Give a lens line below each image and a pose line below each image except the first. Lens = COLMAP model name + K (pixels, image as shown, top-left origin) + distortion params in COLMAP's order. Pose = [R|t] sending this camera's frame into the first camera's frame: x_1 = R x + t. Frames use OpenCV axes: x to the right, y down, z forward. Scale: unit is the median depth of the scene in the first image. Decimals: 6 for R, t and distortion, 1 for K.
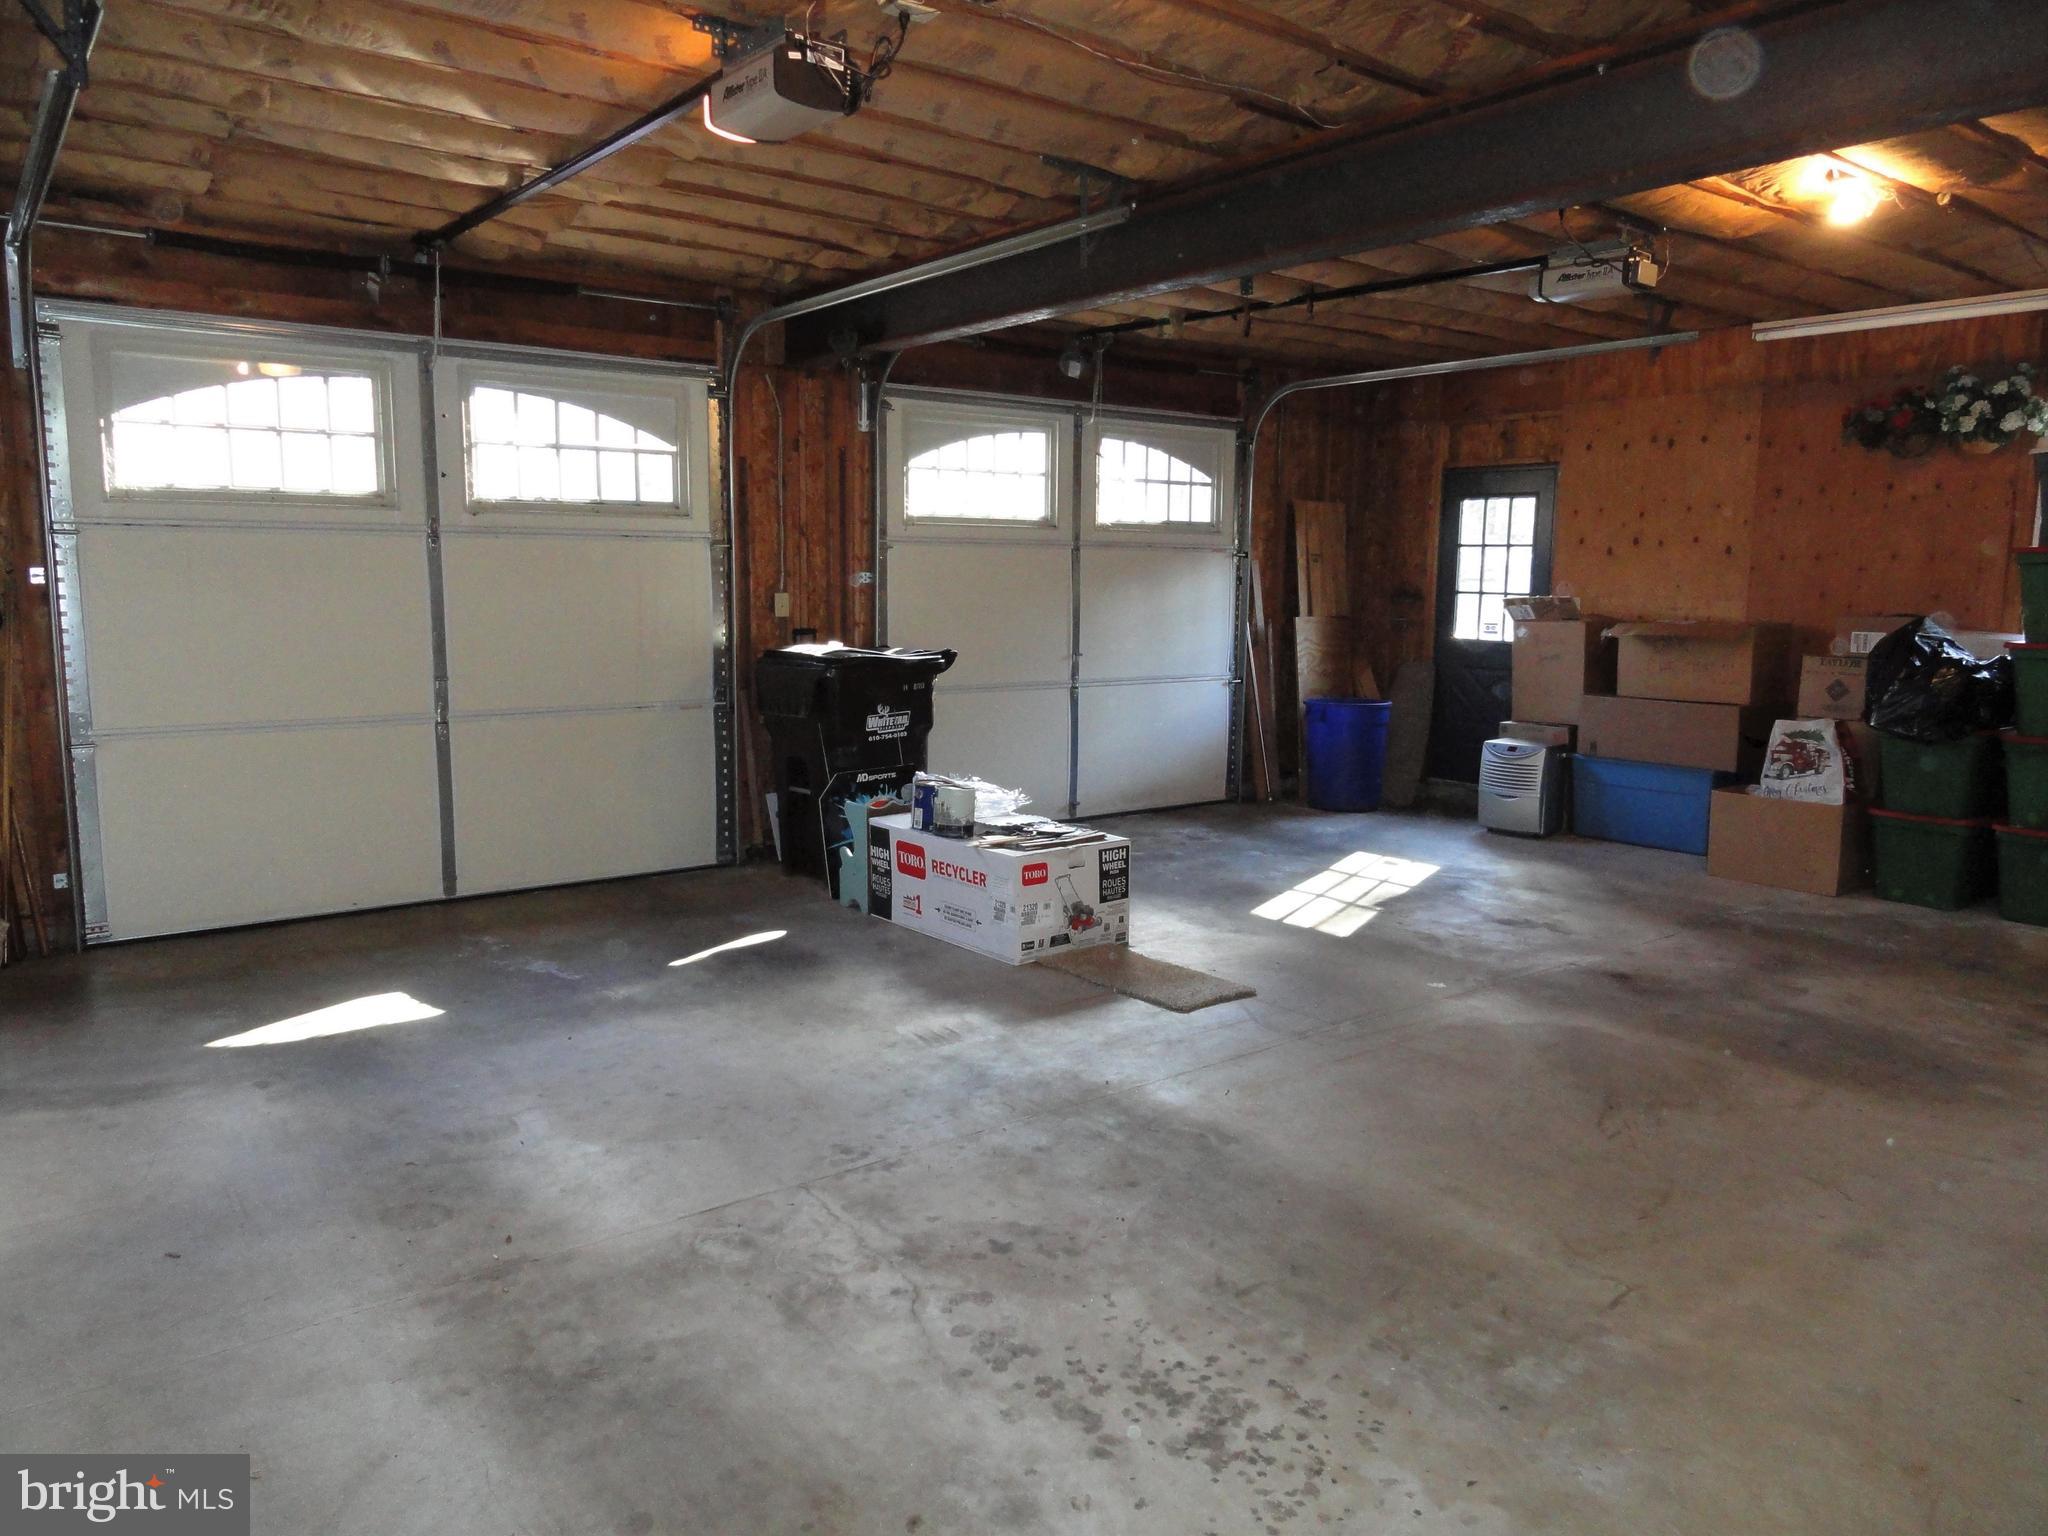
lens RADIAL K [[1442.1, 0, 1025.1], [0, 1442.1, 767.2], [0, 0, 1]] dist [0.004188, 0.003212]
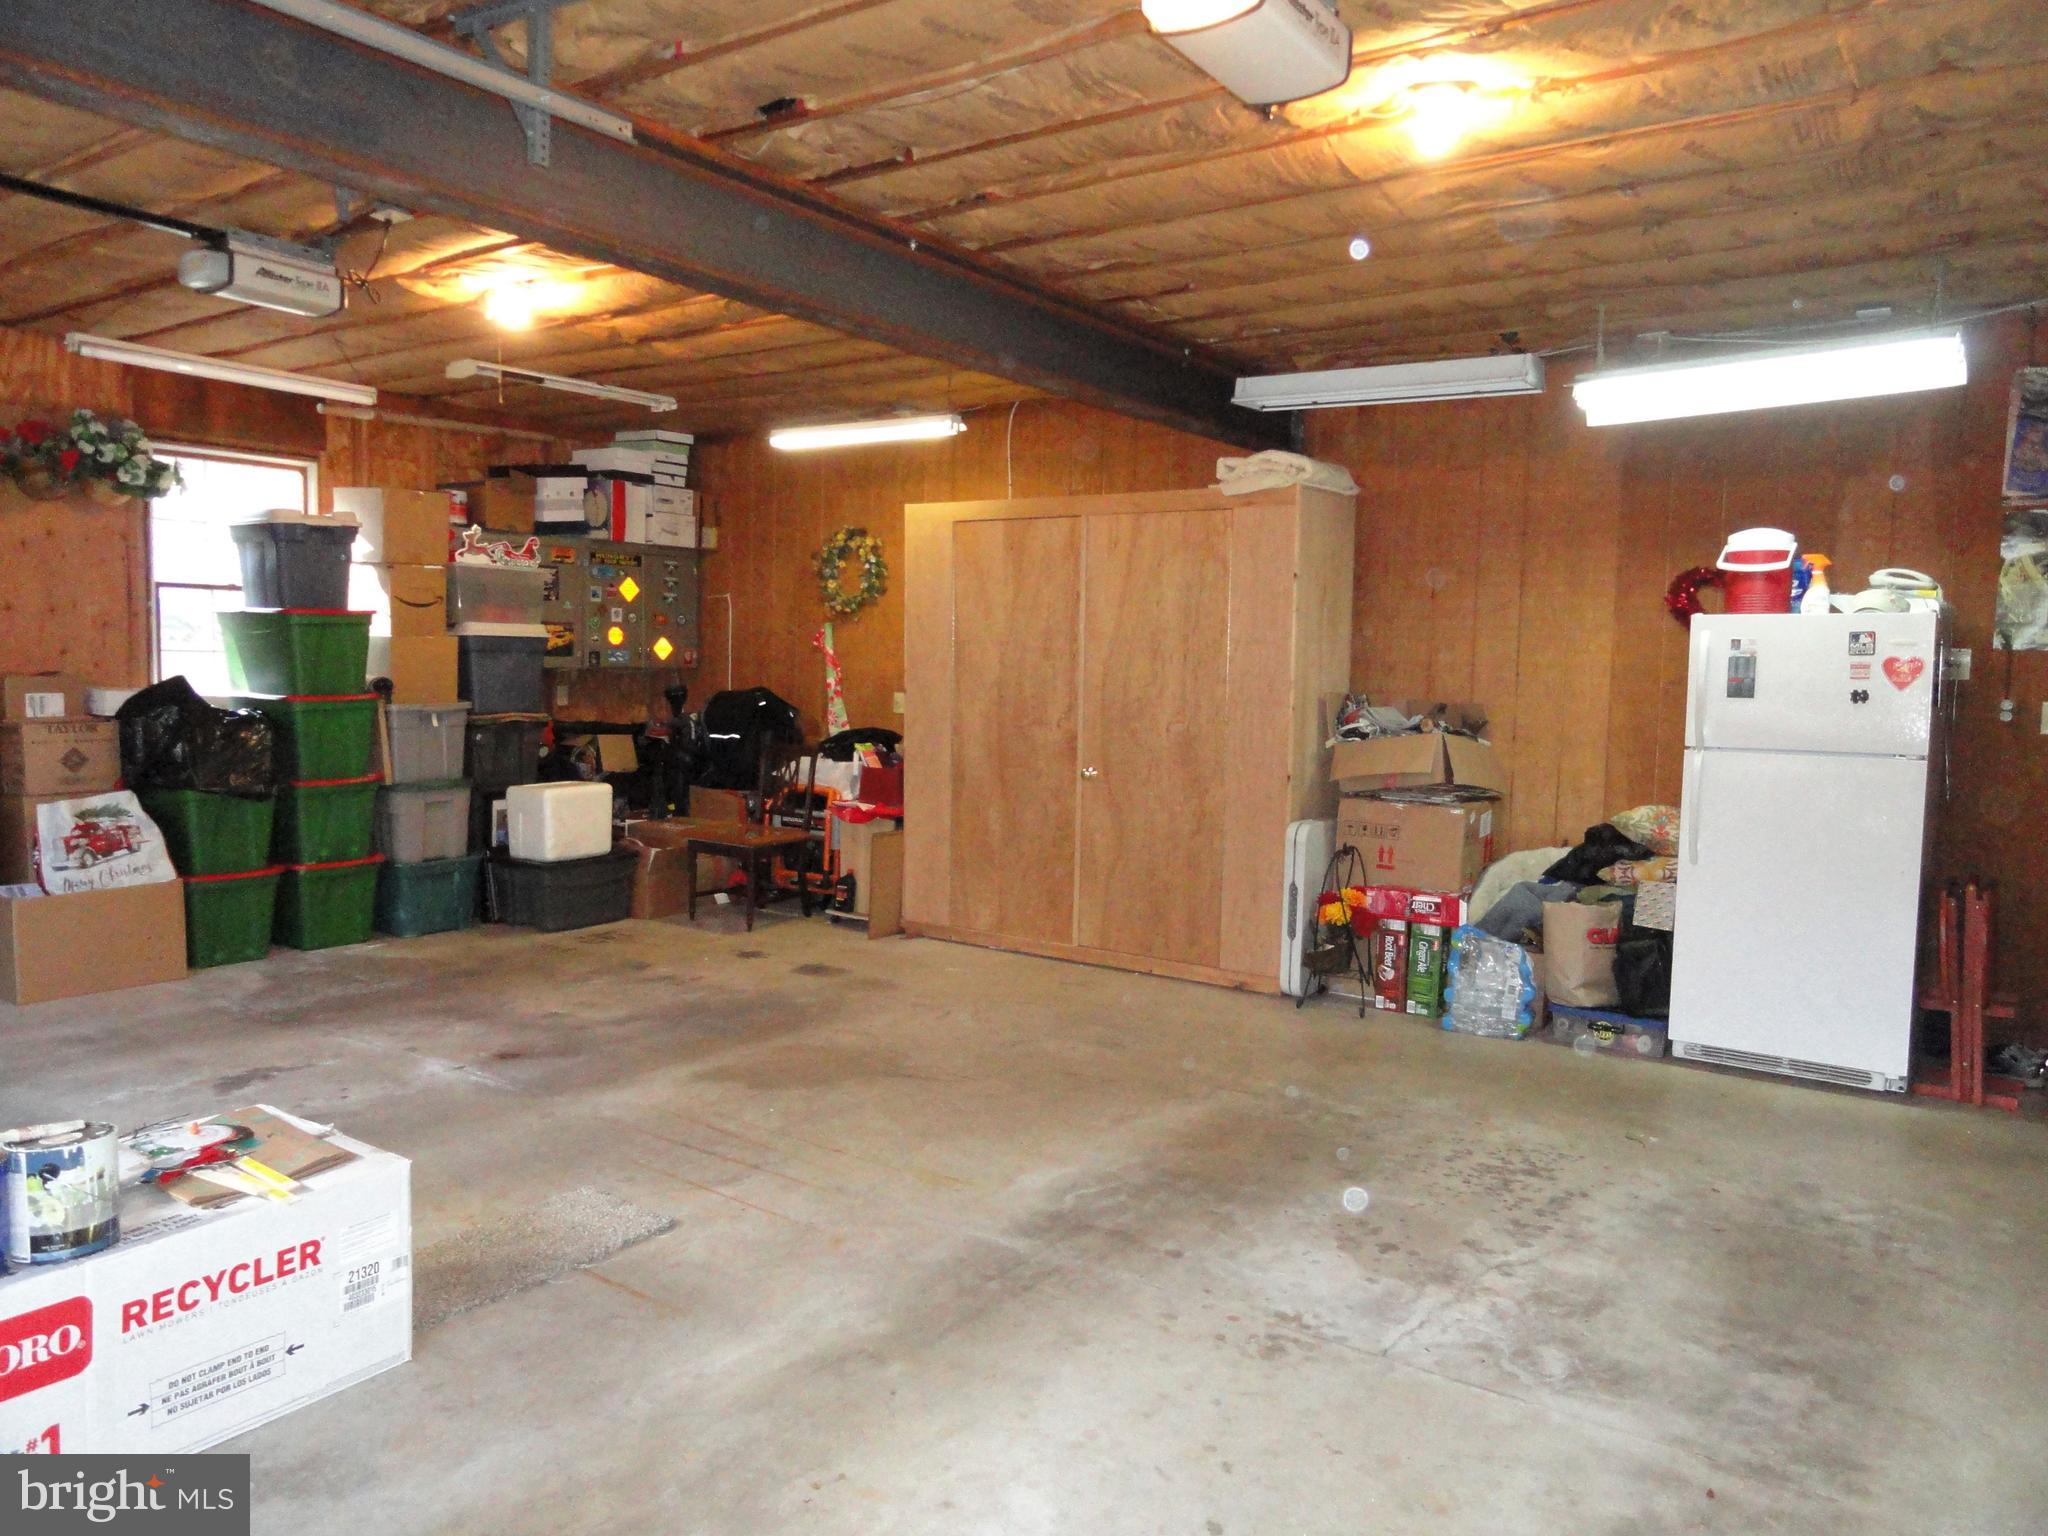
lens RADIAL K [[1442.1, 0, 1023.4], [0, 1442.1, 766.8], [0, 0, 1]] dist [0.004188, 0.003212]
pose [[-0.306766, -0.087902, 0.947717, -1.015637], [0.103007, 0.986812, 0.124870, -0.225148], [-0.946194, 0.135927, -0.293666, 1.611982]]
